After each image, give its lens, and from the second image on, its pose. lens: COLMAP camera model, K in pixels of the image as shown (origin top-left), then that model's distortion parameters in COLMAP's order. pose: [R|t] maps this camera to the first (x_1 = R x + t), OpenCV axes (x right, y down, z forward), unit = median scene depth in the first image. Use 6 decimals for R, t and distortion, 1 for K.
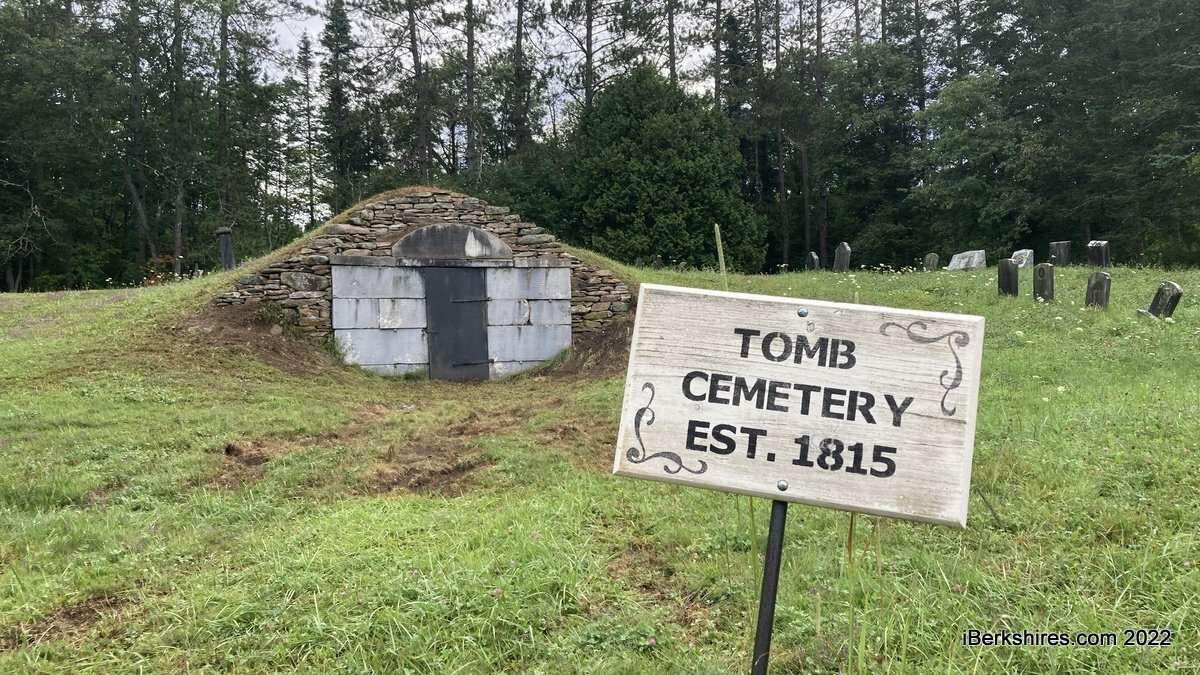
lens RADIAL K [[948.5, 0, 600.8], [0, 948.5, 307.8], [0, 0, 1]] dist [0.047175, 0.002937]
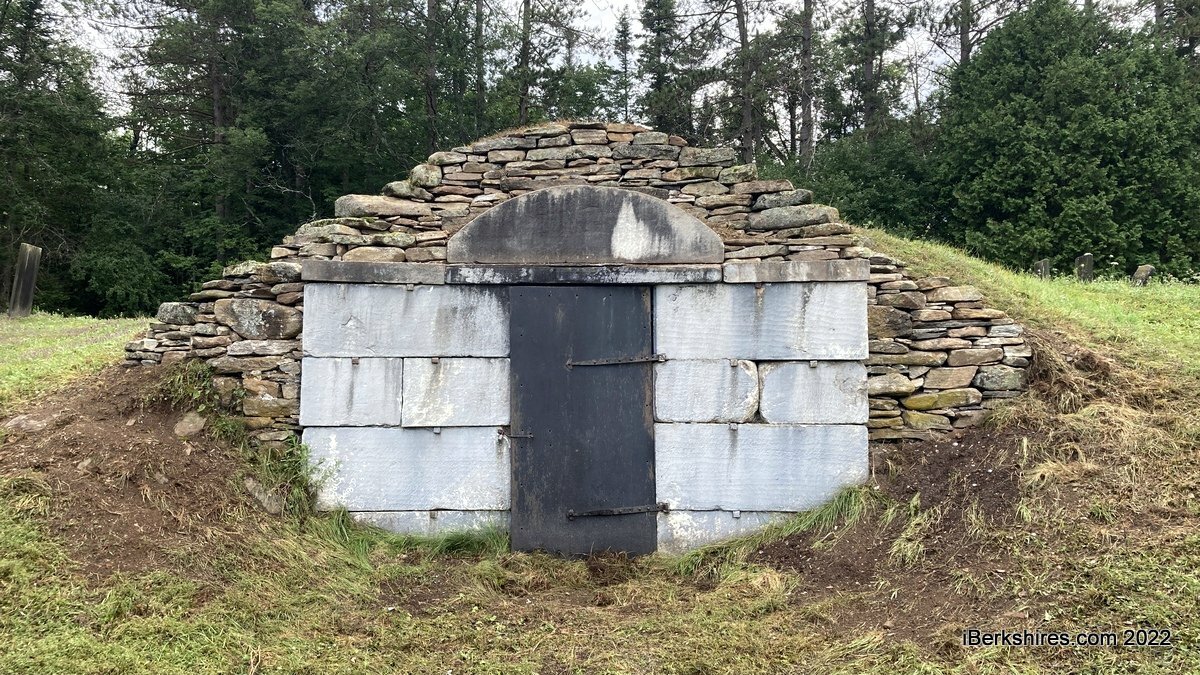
lens RADIAL K [[948.5, 0, 600.8], [0, 948.5, 307.8], [0, 0, 1]] dist [0.047175, 0.002937]
pose [[0.927585, 0.003926, -0.373591, 0.014625], [-0.006476, 0.999964, -0.005571, -0.028613], [0.373556, 0.007587, 0.927577, 0.580163]]
